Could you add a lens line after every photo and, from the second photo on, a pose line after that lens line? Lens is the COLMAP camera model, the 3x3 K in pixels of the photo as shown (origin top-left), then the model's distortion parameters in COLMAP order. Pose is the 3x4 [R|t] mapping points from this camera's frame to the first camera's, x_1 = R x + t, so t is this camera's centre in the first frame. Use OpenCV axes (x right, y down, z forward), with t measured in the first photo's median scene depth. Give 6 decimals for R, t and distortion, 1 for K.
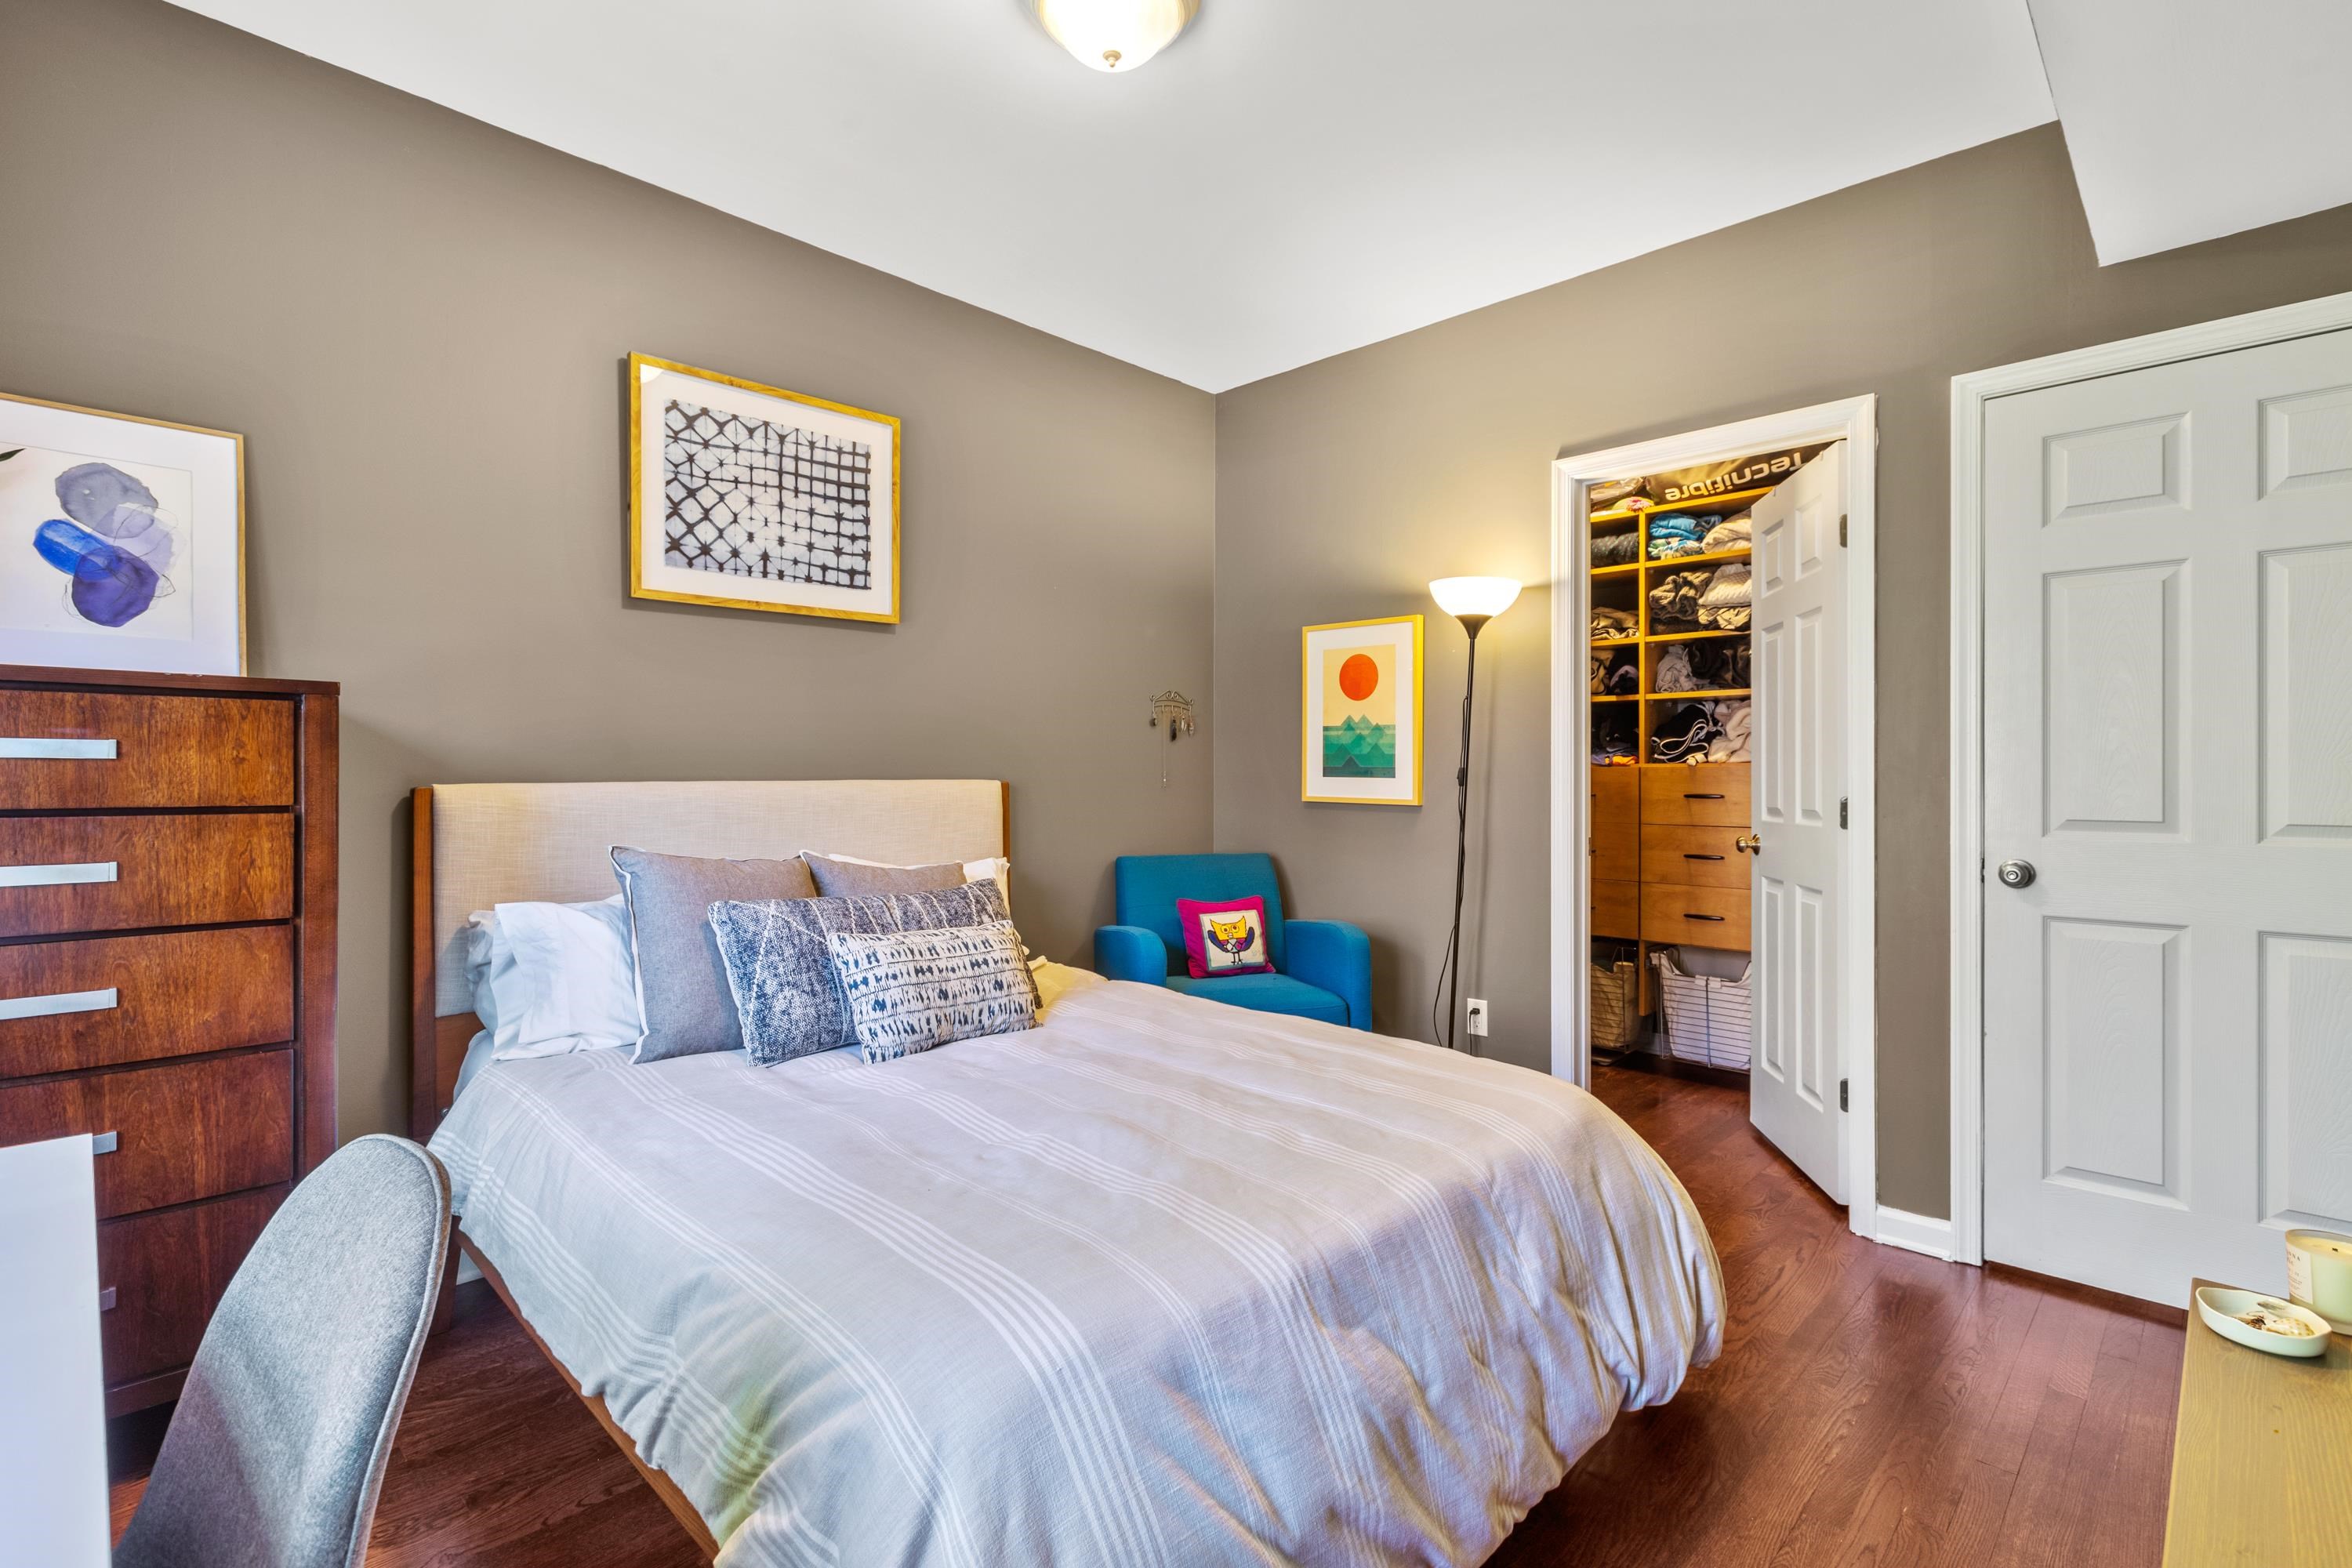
lens RADIAL K [[1073.4, 0, 1176.0], [0, 1073.4, 784.0], [0, 0, 1]] dist [0.000024, 0.000146]
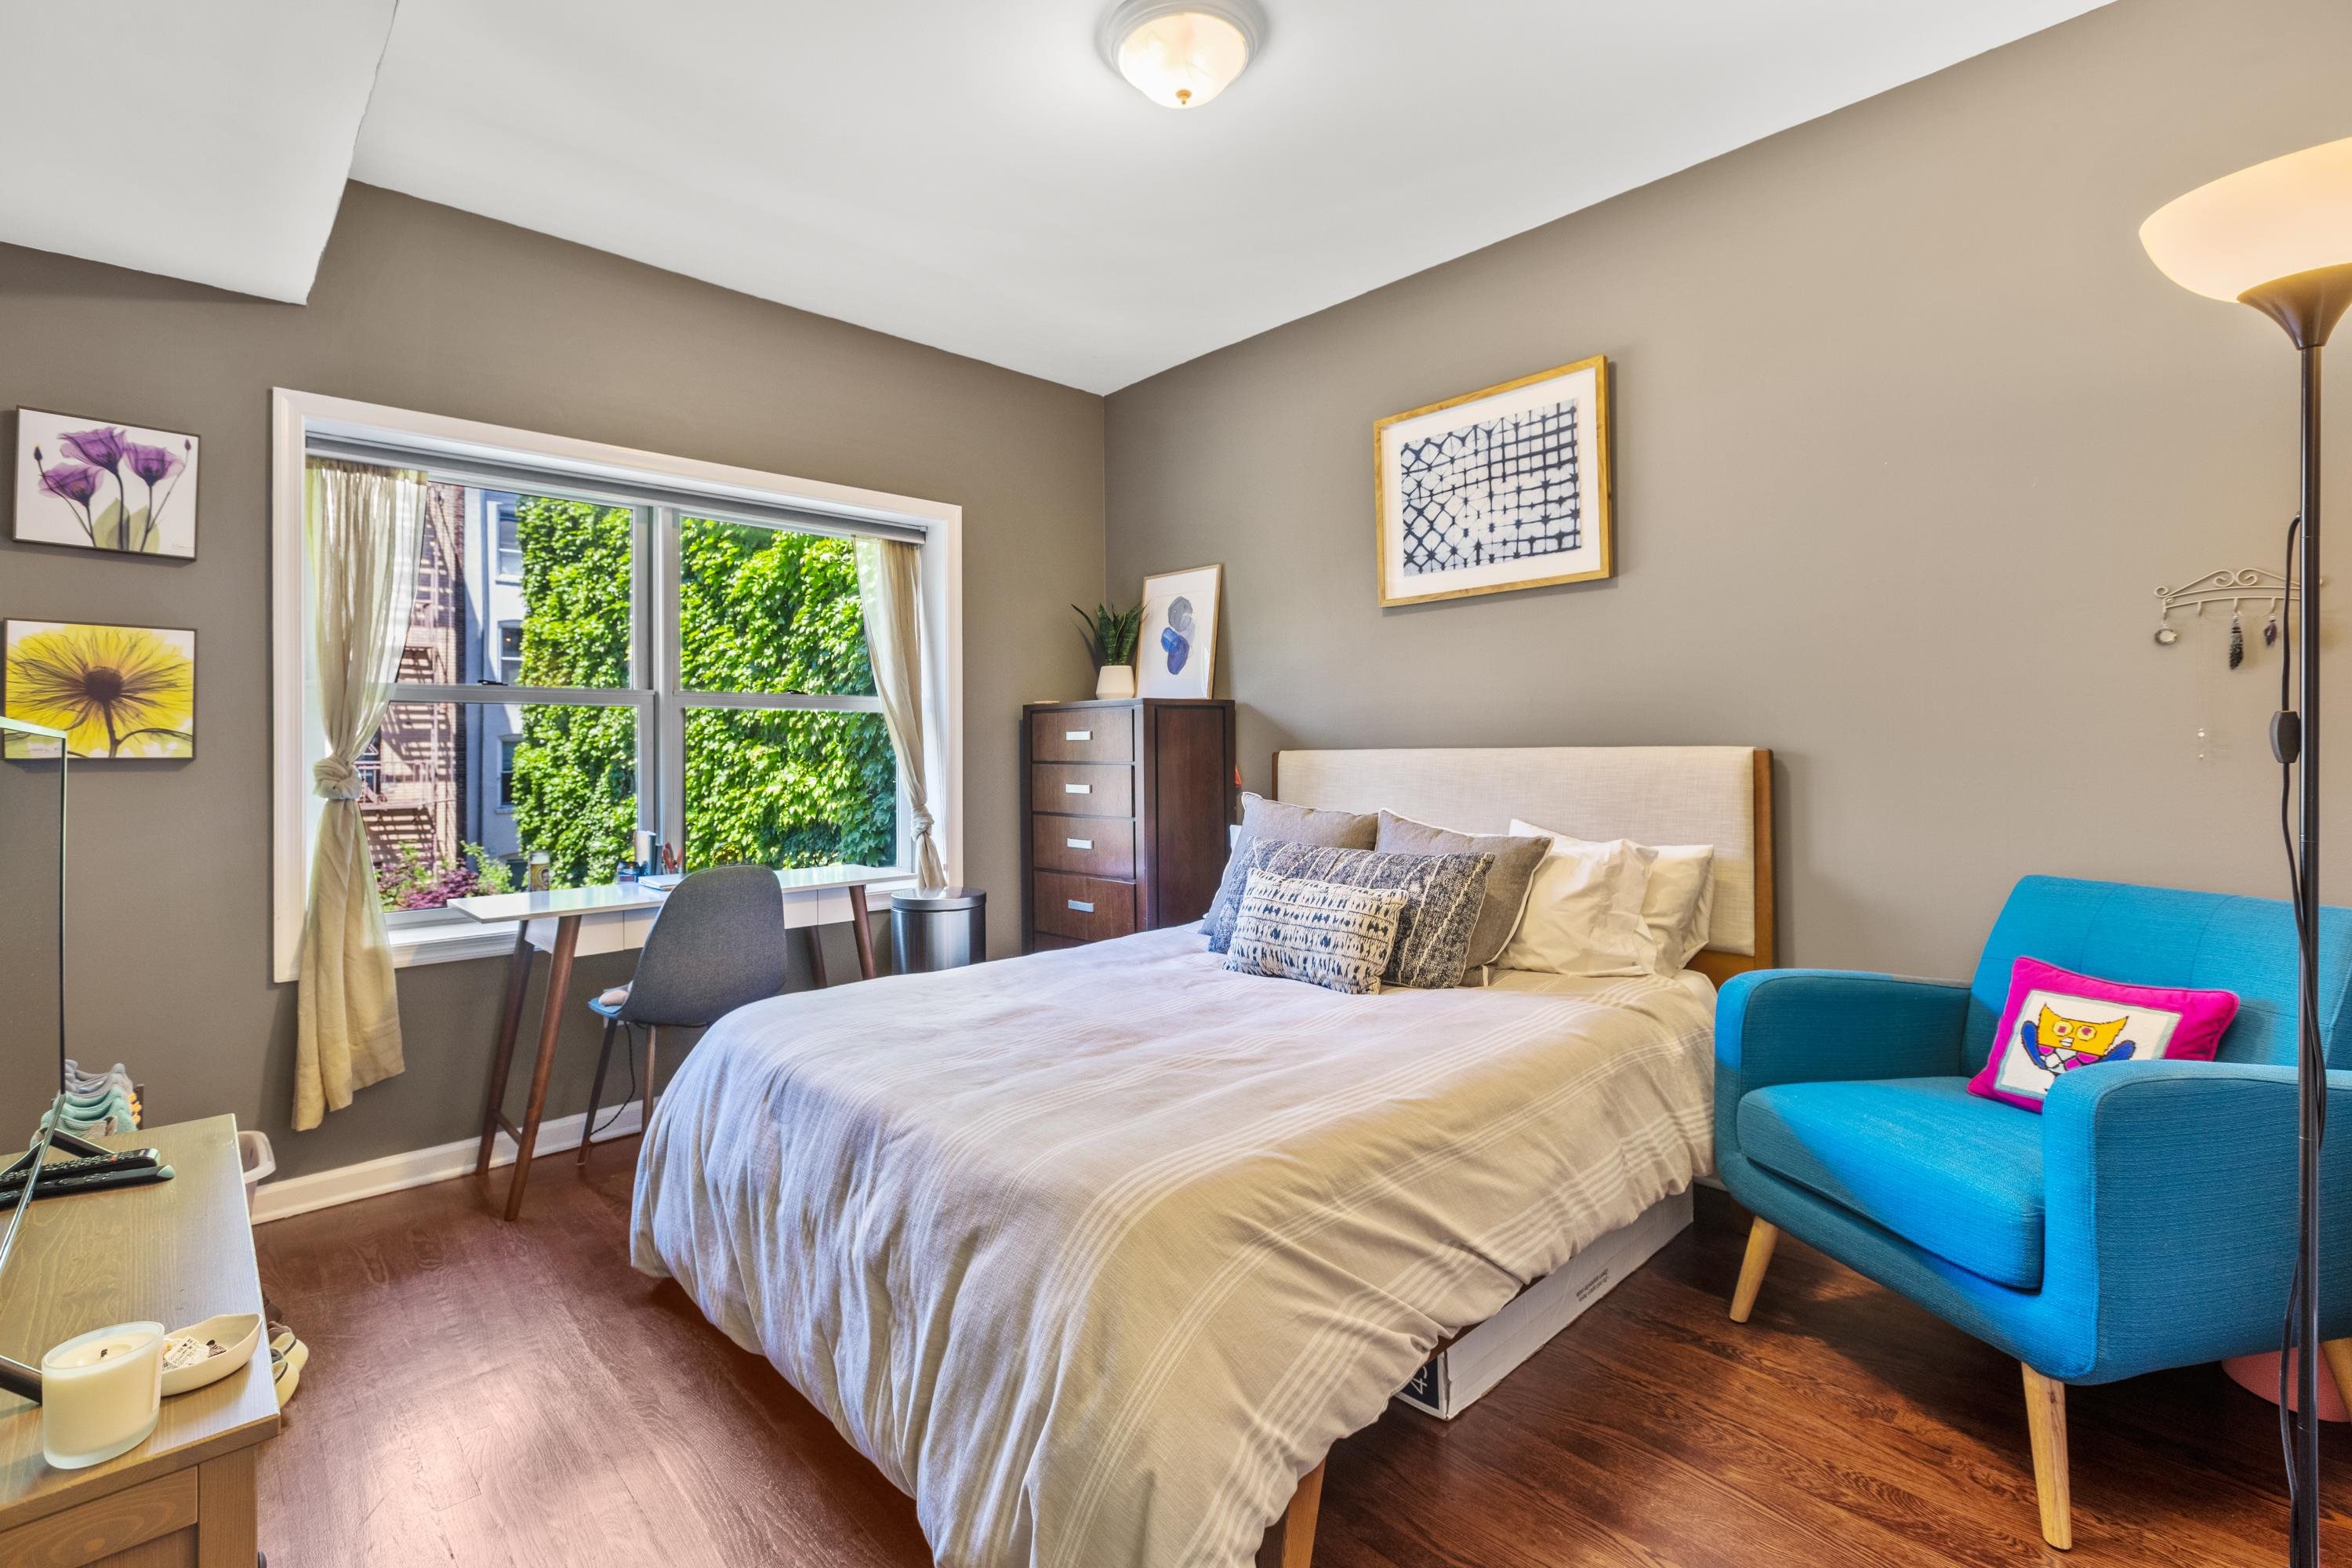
lens RADIAL K [[1056.9, 0, 1172.3], [0, 1056.9, 747.3], [0, 0, 1]] dist [-0.000255, -0.000274]
pose [[-0.027428, -0.003681, -0.999617, 0.705963], [-0.002317, 0.999991, -0.003619, 0.000403], [0.999621, 0.002217, -0.027436, 0.705186]]
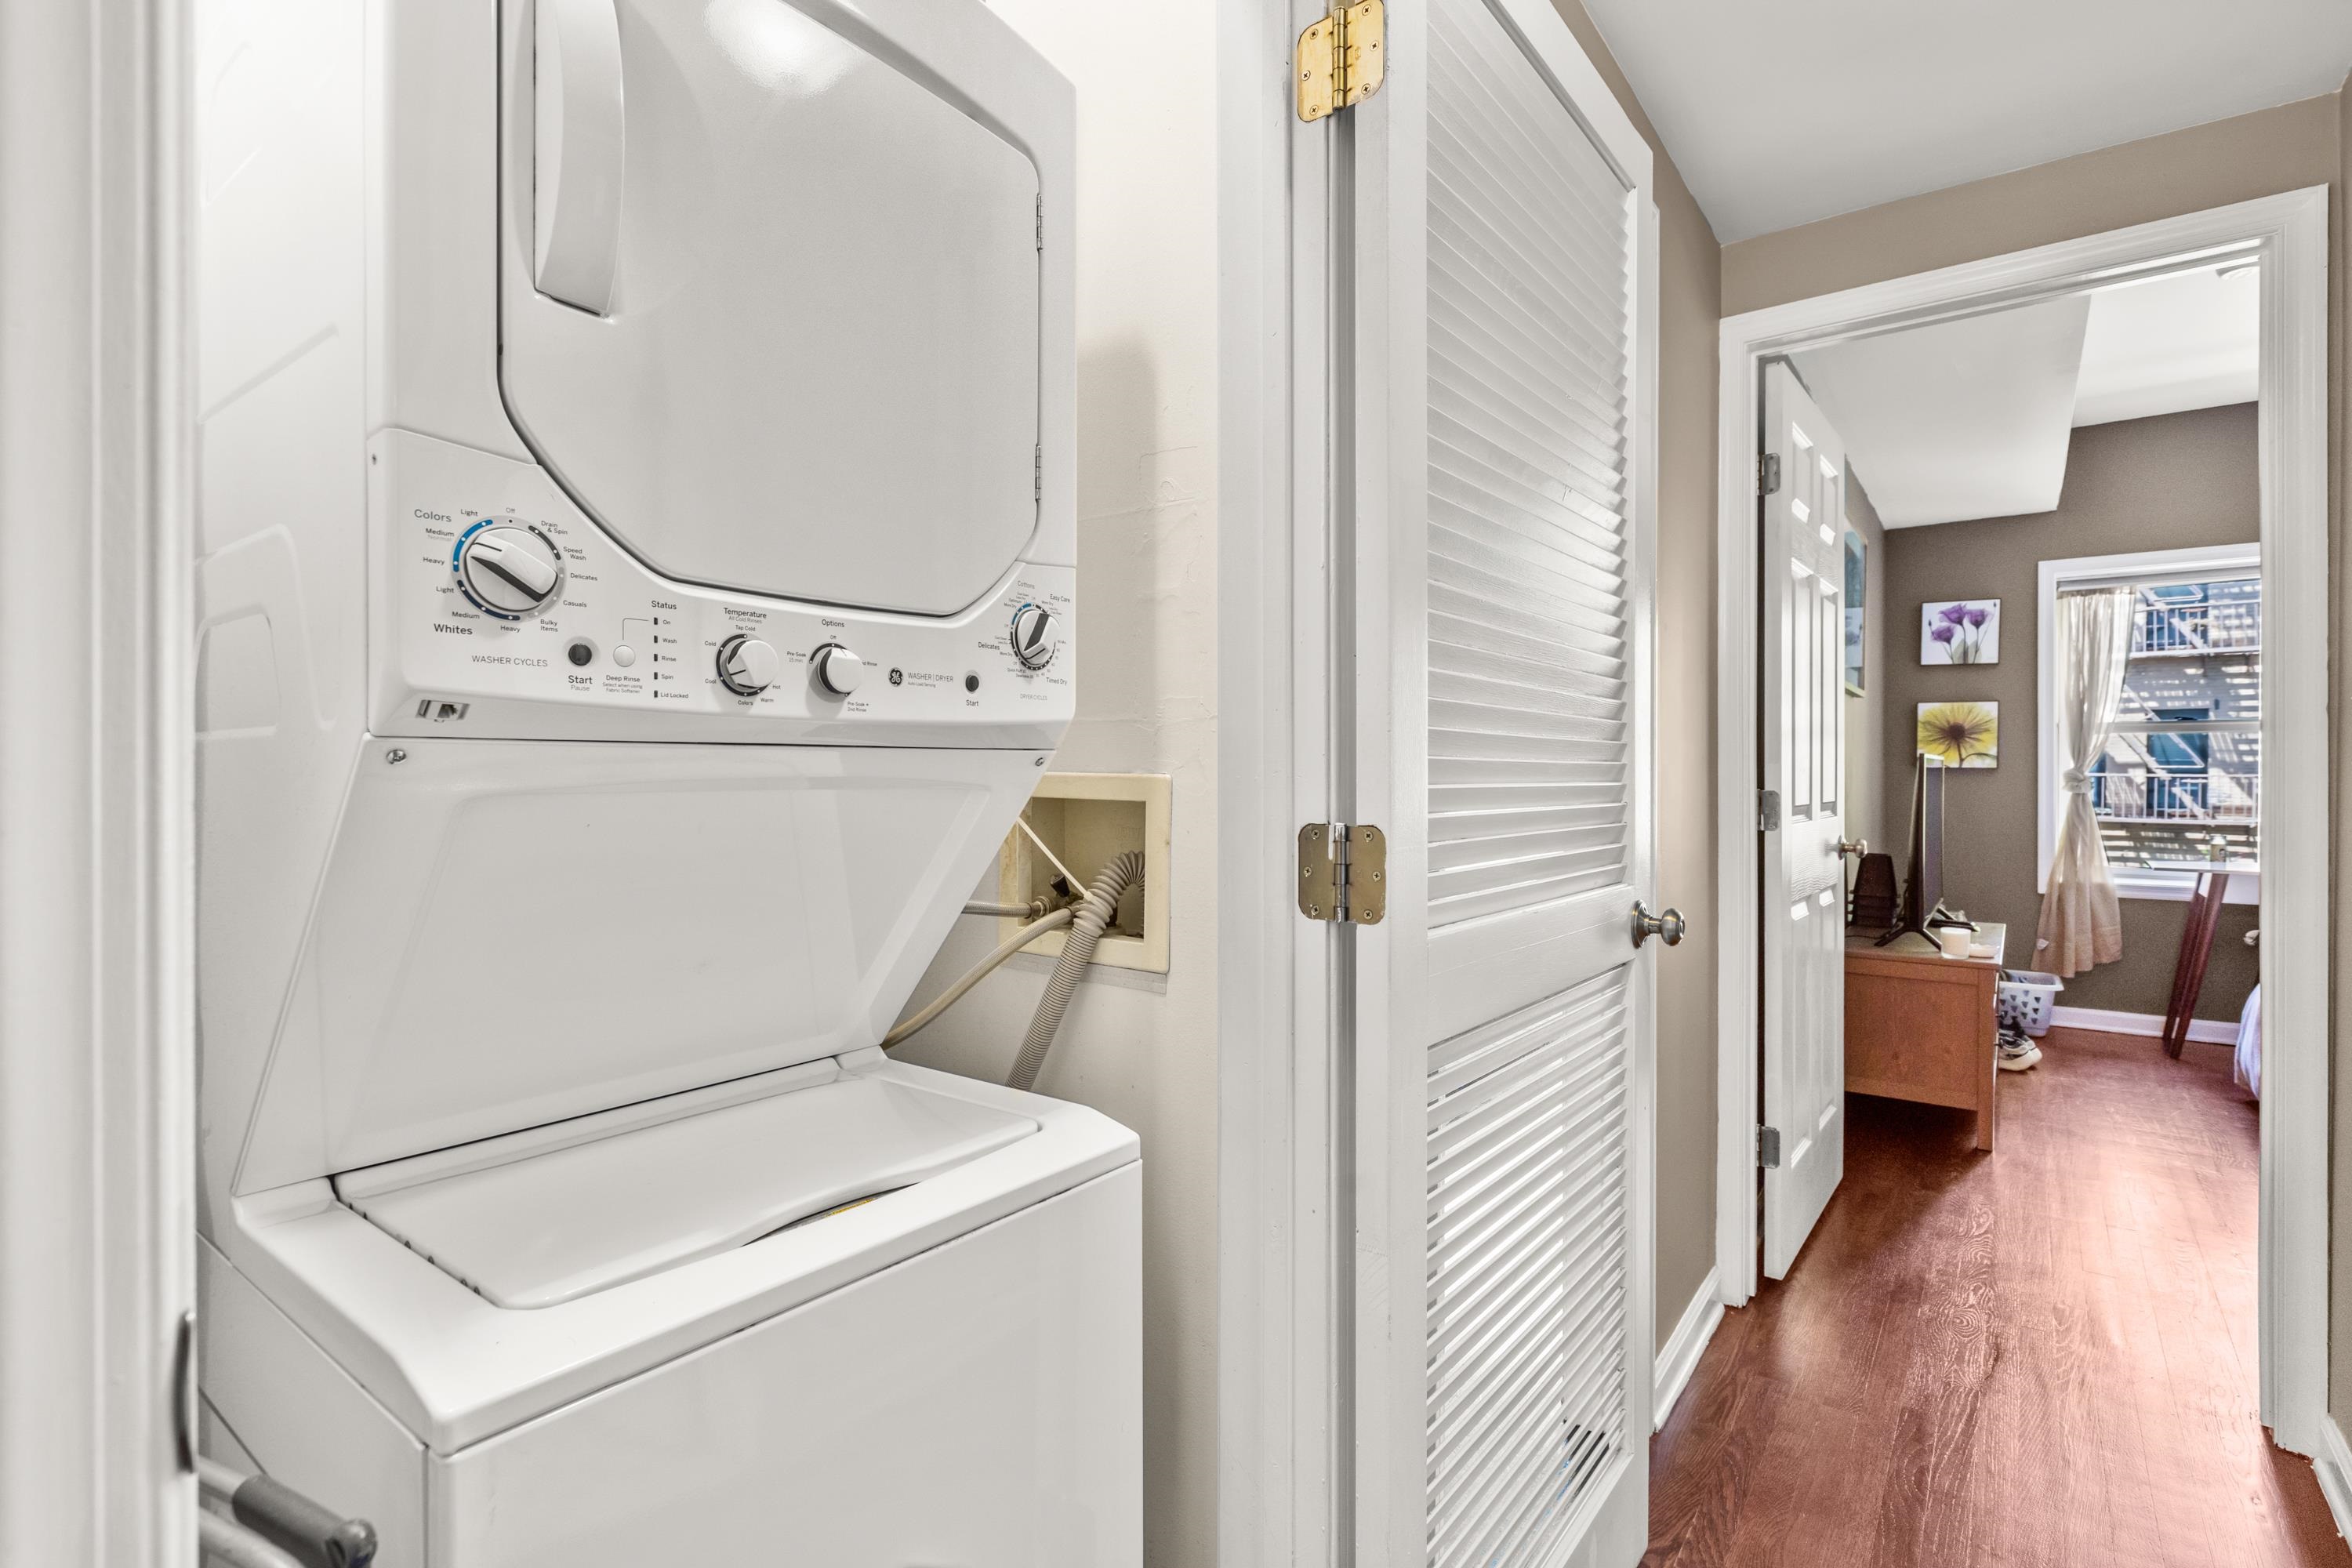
lens RADIAL K [[1115.7, 0, 1171.8], [0, 1115.7, 763.1], [0, 0, 1]] dist [-0.000459, 0.000144]
pose [[-0.990252, -0.003451, -0.139243, 1.055300], [-0.004056, 0.999984, 0.004058, -0.000721], [0.139227, 0.004583, -0.990250, 1.077400]]
